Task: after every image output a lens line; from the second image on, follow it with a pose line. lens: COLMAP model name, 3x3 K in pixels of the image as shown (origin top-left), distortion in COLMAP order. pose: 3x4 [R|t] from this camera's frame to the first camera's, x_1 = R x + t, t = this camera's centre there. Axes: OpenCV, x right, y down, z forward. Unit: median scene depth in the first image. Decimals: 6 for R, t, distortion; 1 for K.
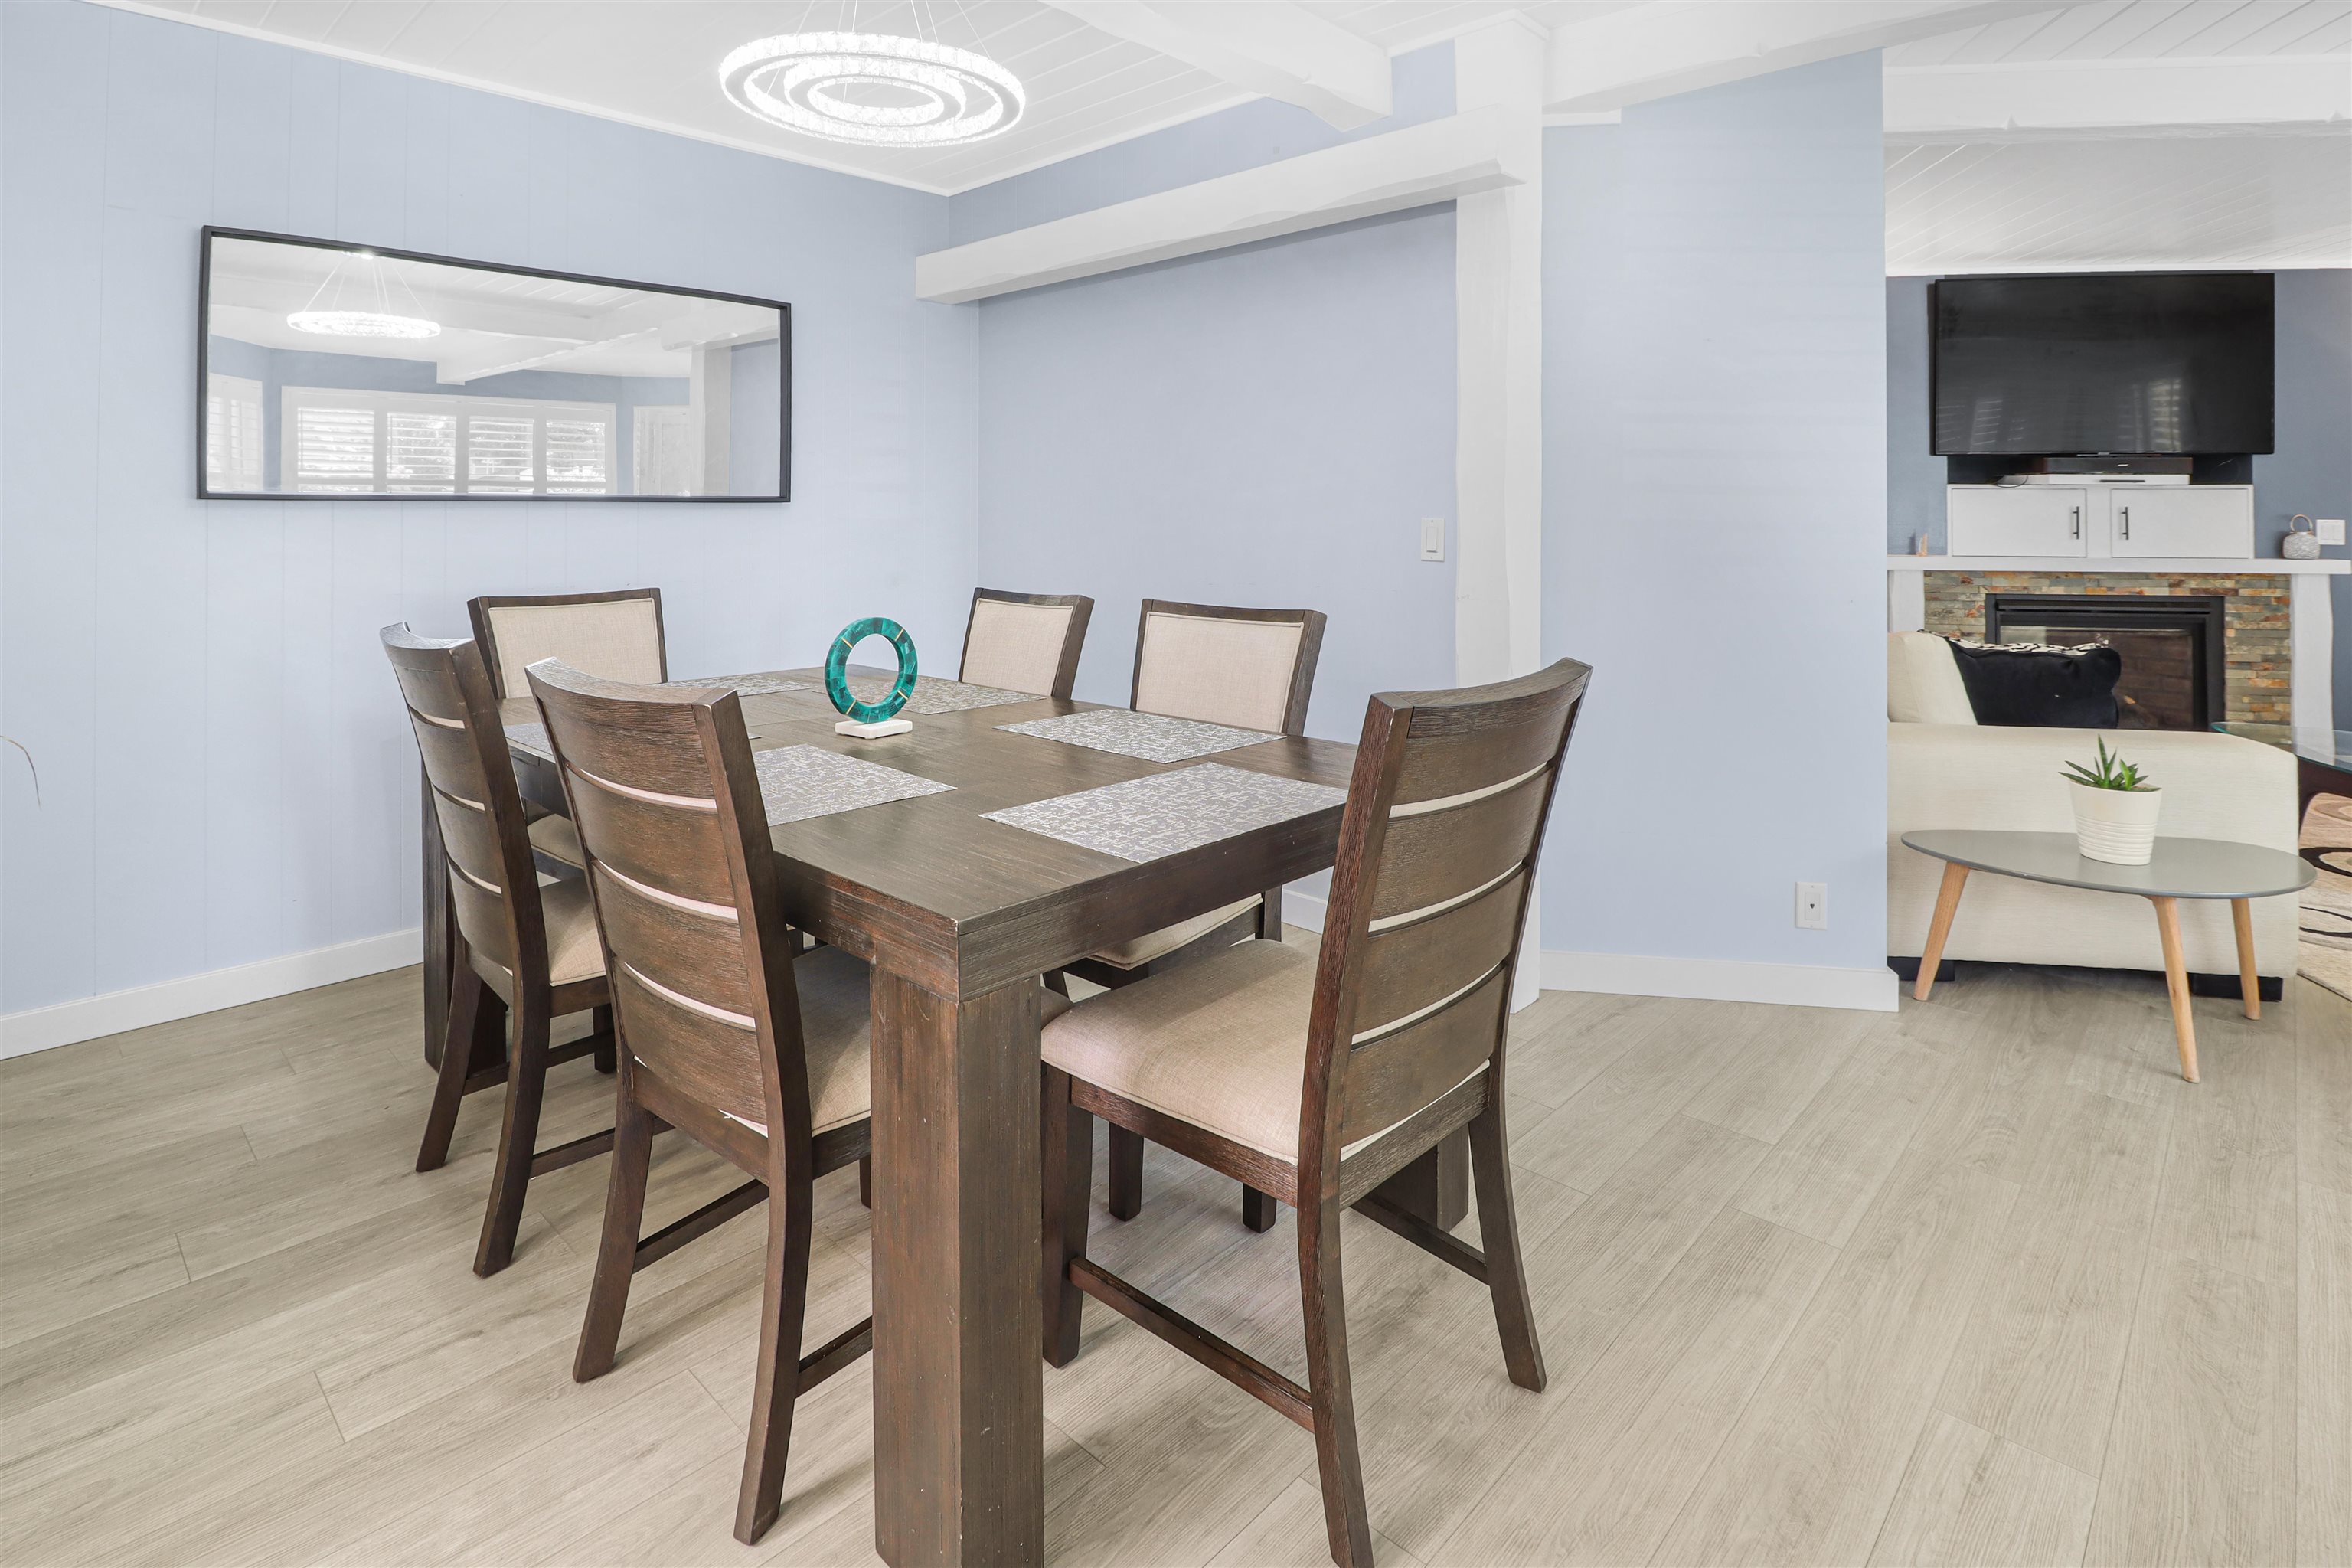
lens RADIAL K [[1156.1, 0, 1185.7], [0, 1156.1, 508.1], [0, 0, 1]] dist [-0.004071, -0.009229]
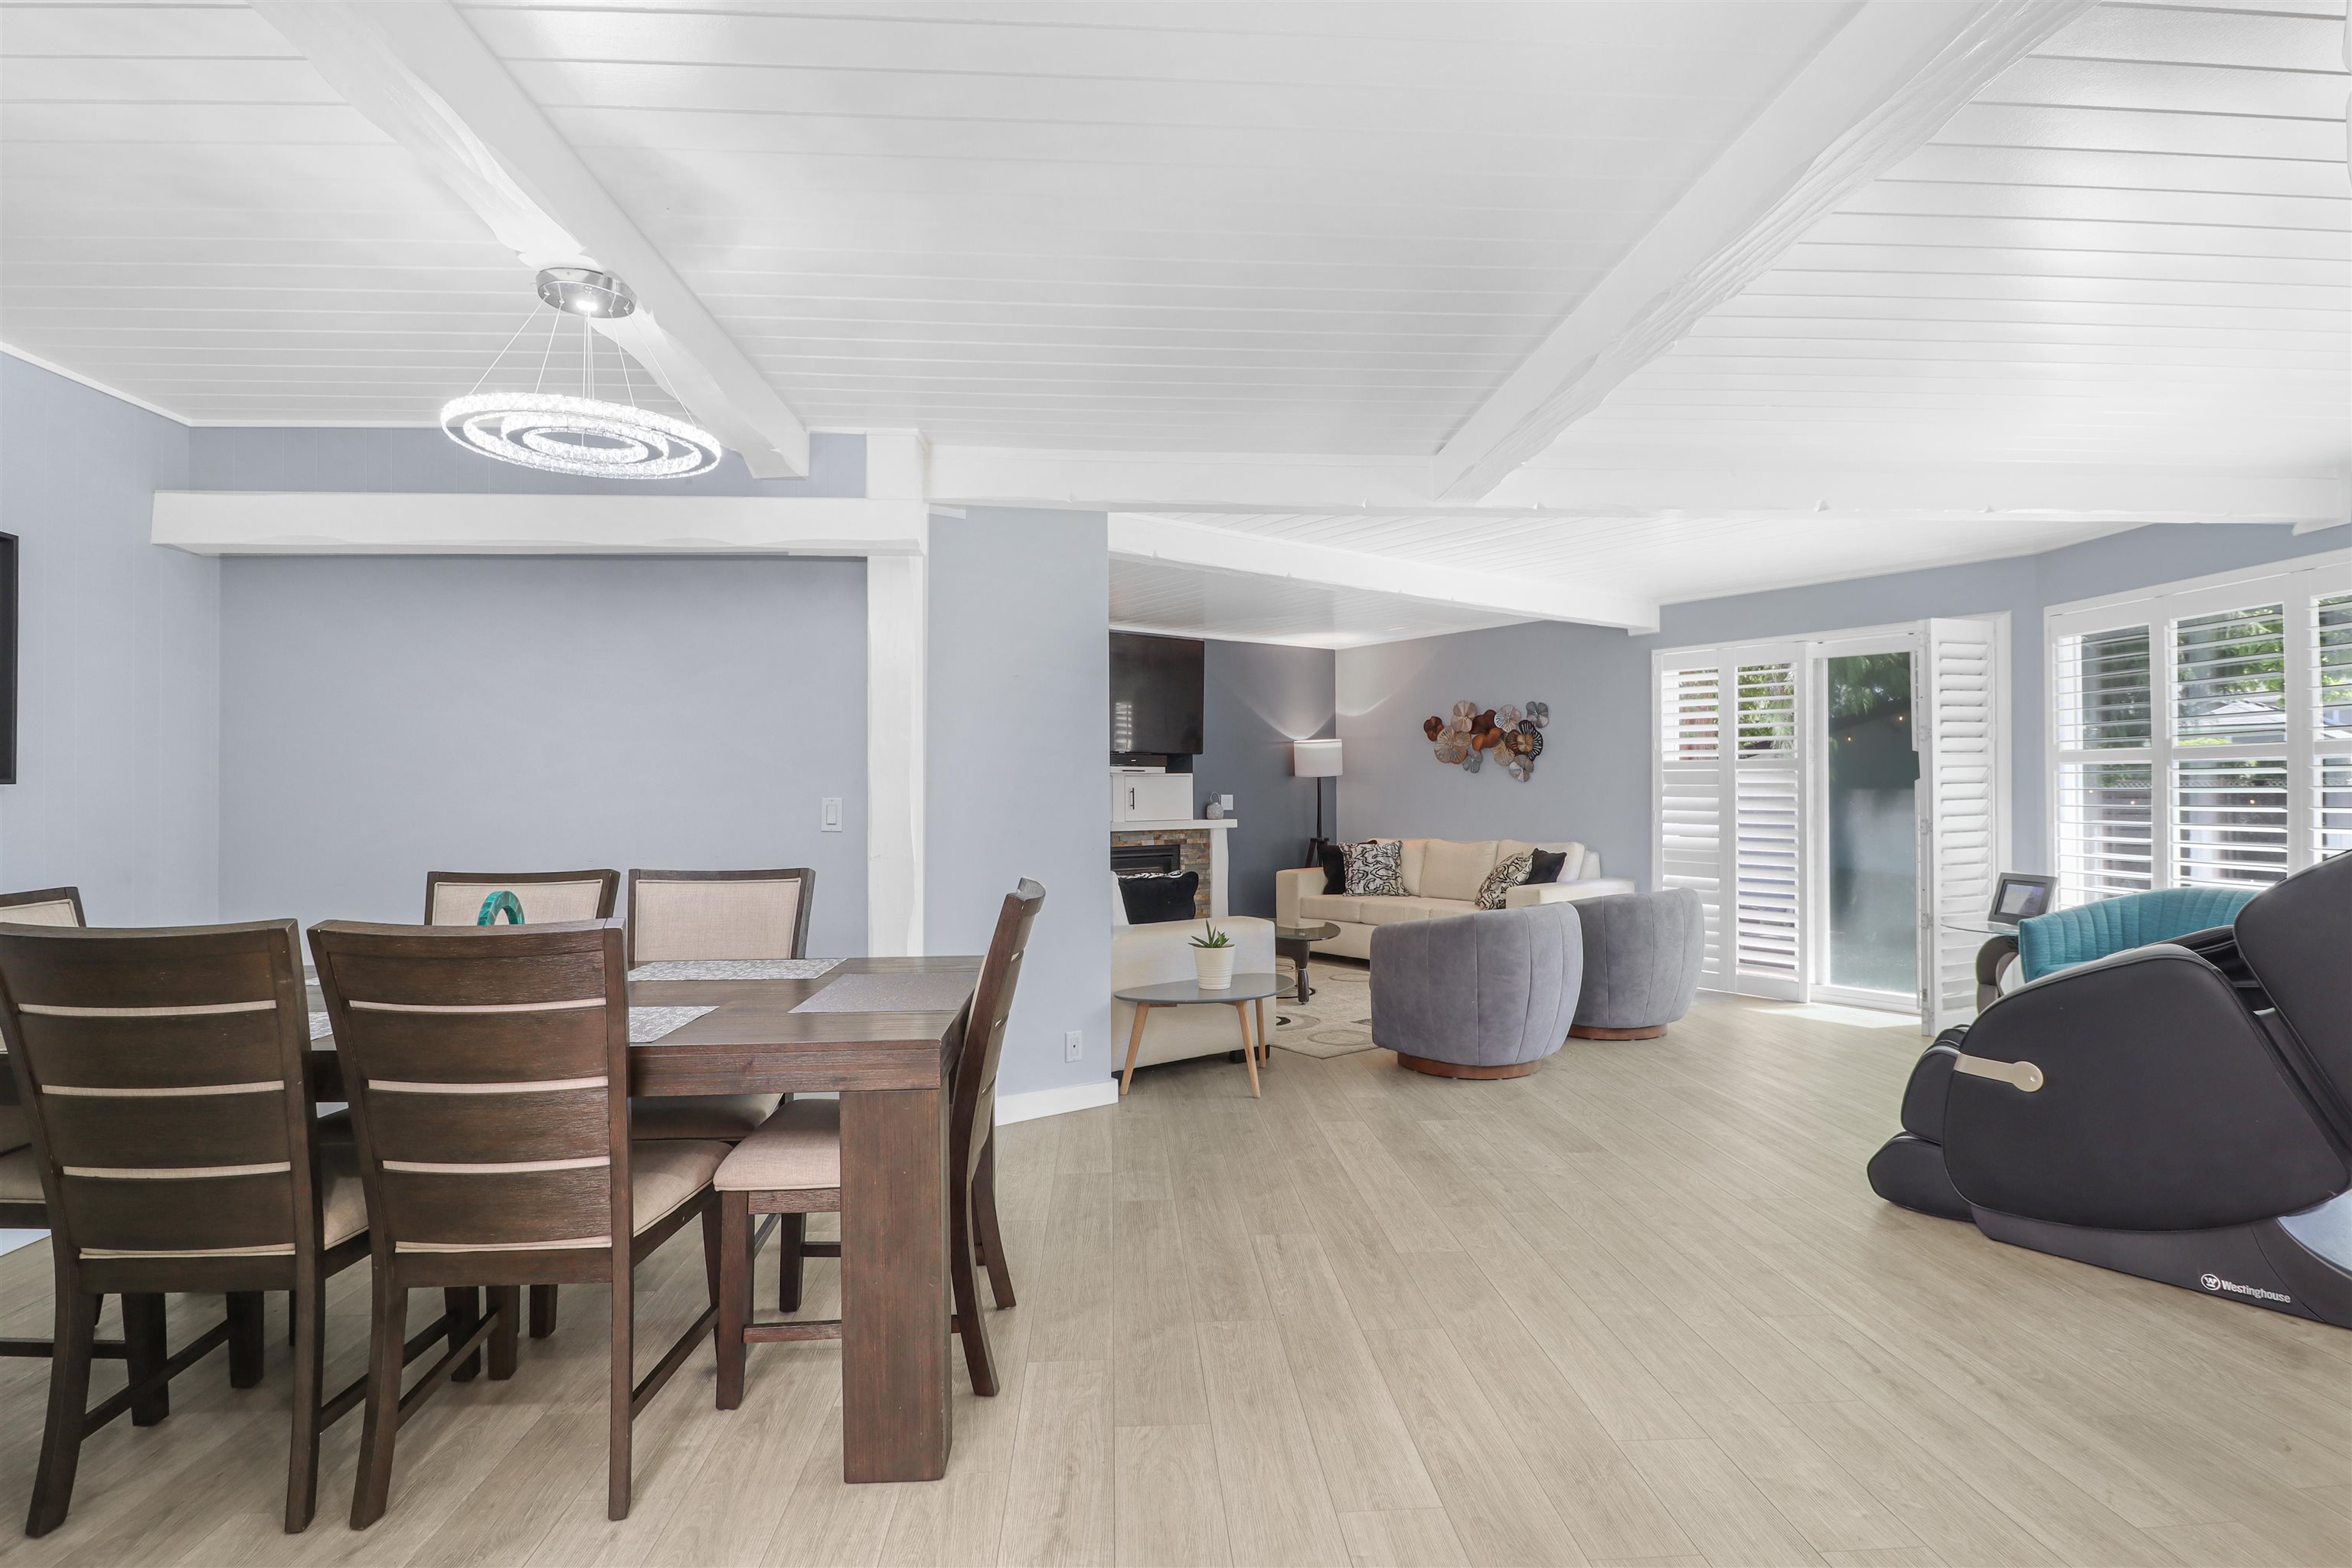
lens RADIAL K [[1178.6, 0, 1176.0], [0, 1178.6, 784.0], [0, 0, 1]] dist [0.000272, 0.000174]
pose [[0.680009, -0.000967, 0.733203, -0.285470], [0.003819, 0.999990, -0.002223, -0.001950], [-0.733194, 0.004312, 0.680006, -0.097179]]
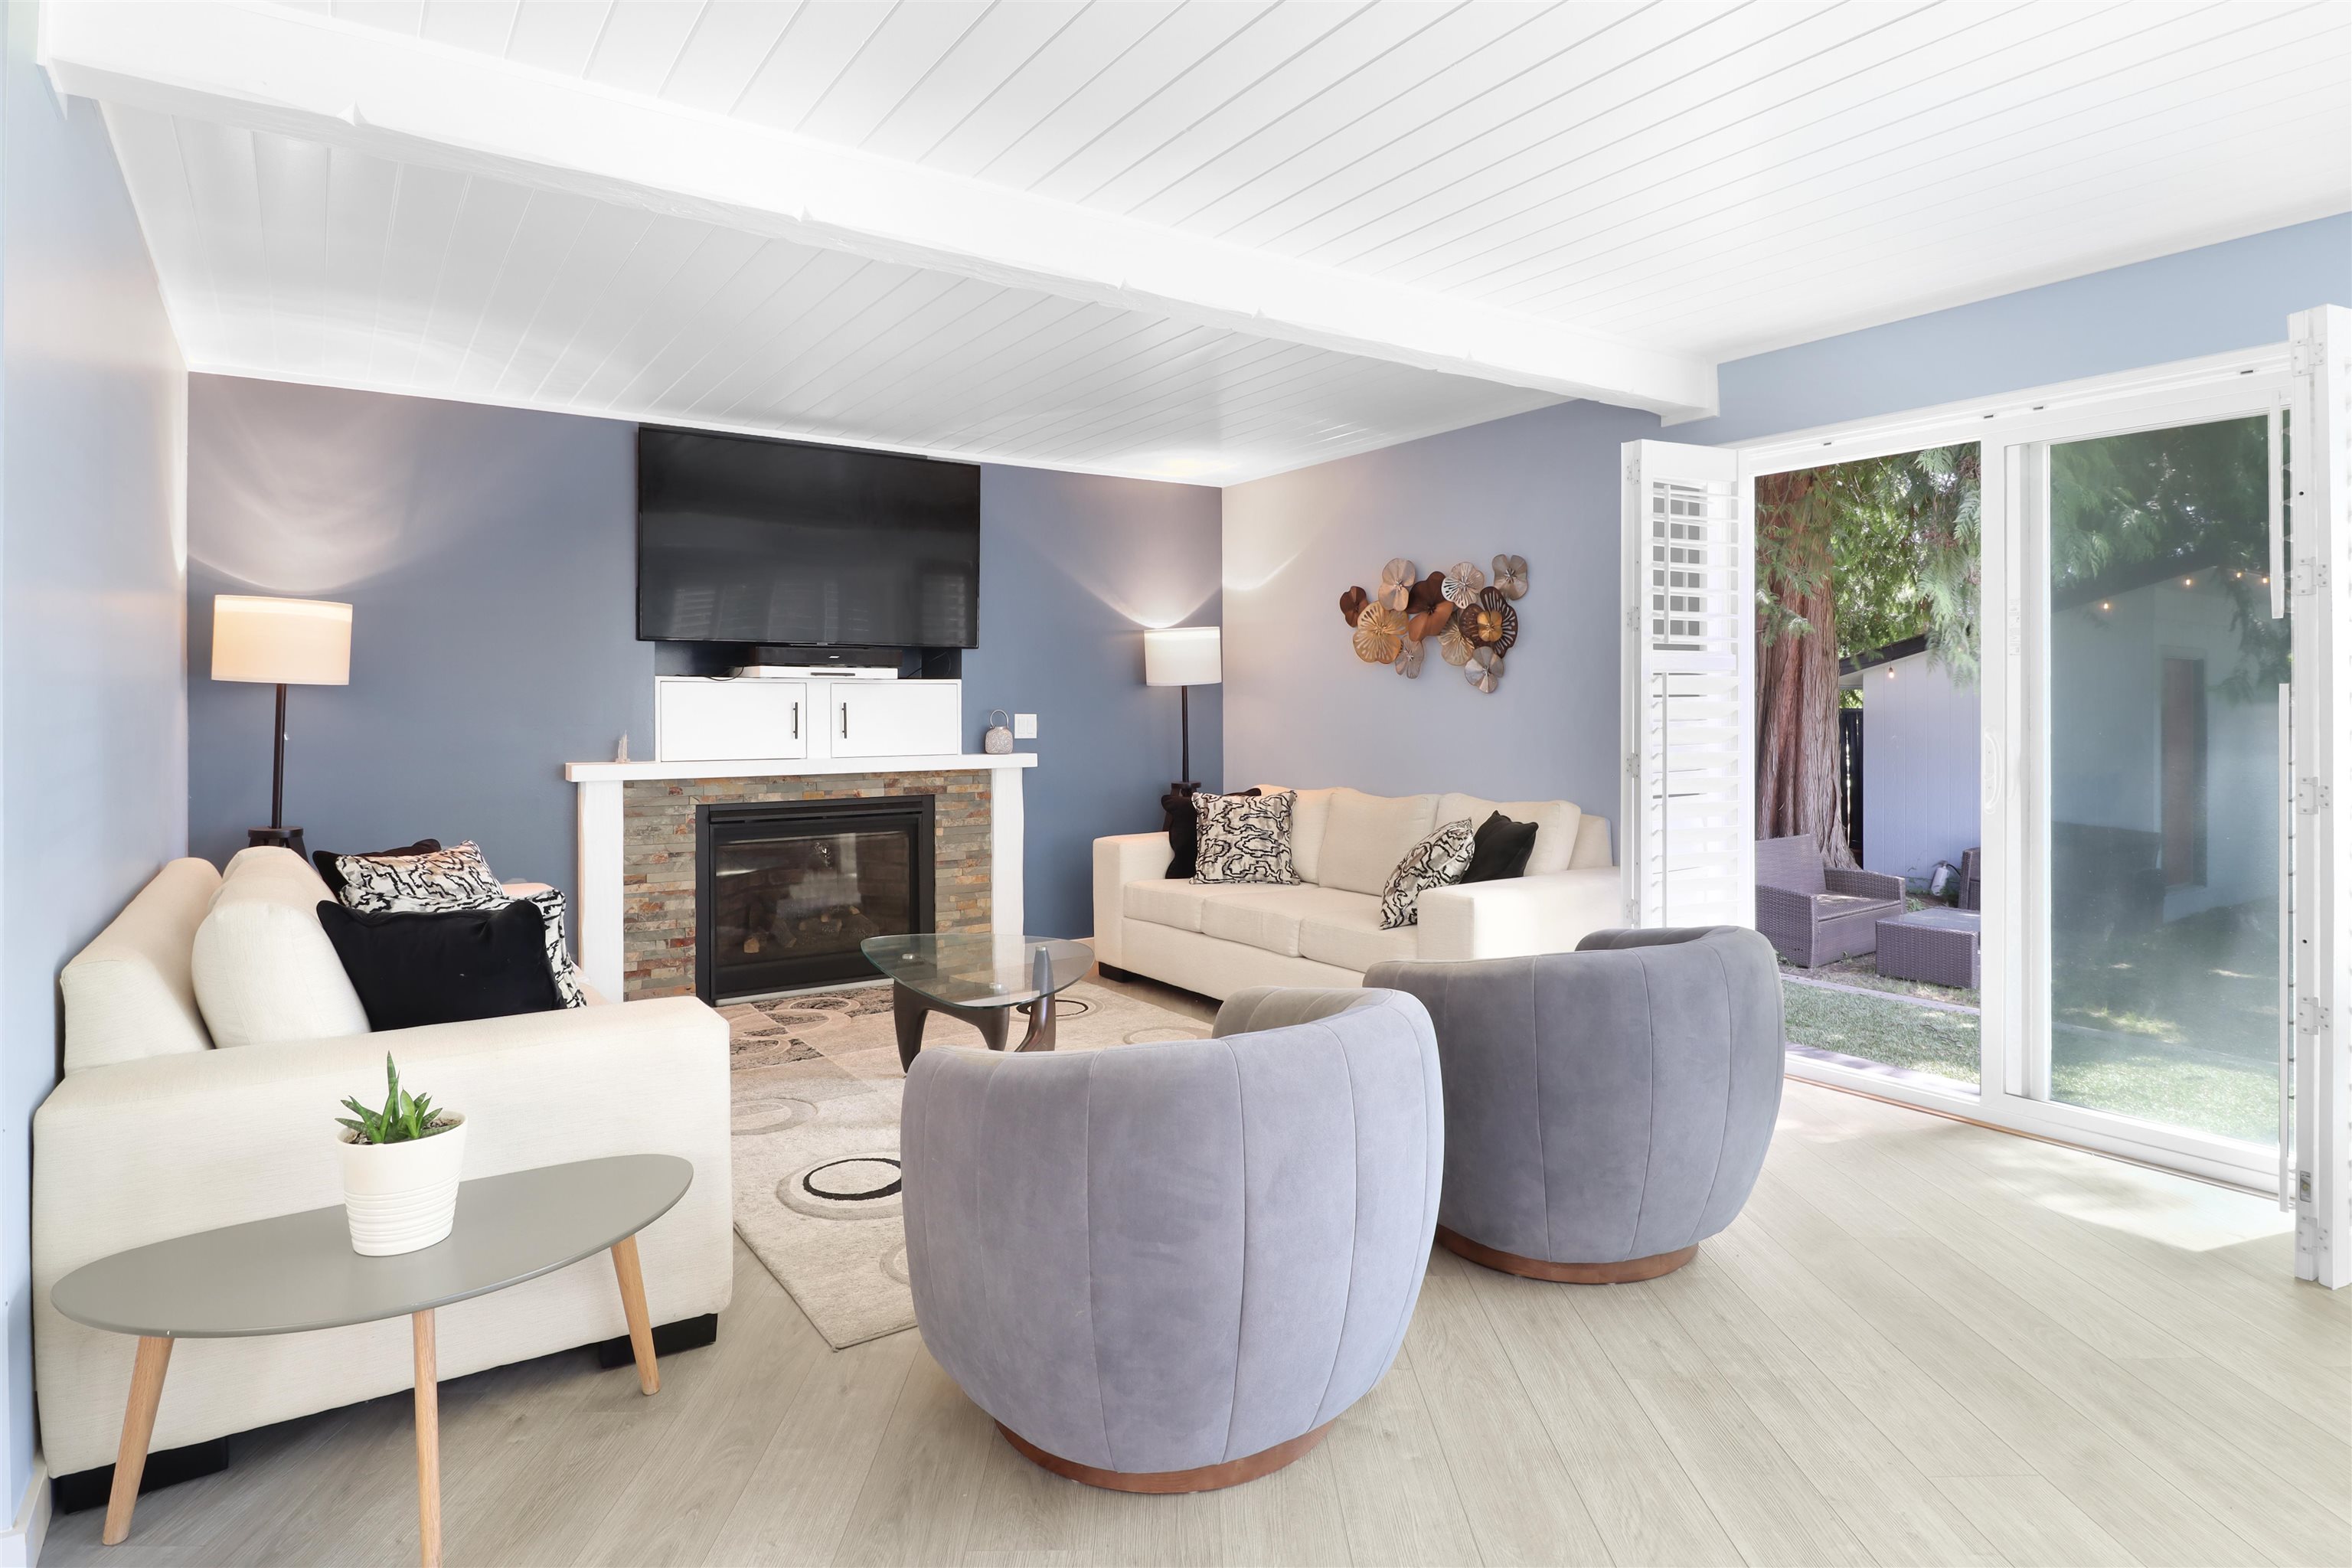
lens RADIAL K [[1259.8, 0, 1173.4], [0, 1259.8, 708.3], [0, 0, 1]] dist [0.001011, 0.000332]
pose [[0.723812, -0.005534, 0.689975, 0.319866], [0.003156, 0.999984, 0.004710, -0.000155], [-0.689990, -0.001231, 0.723818, 0.088691]]
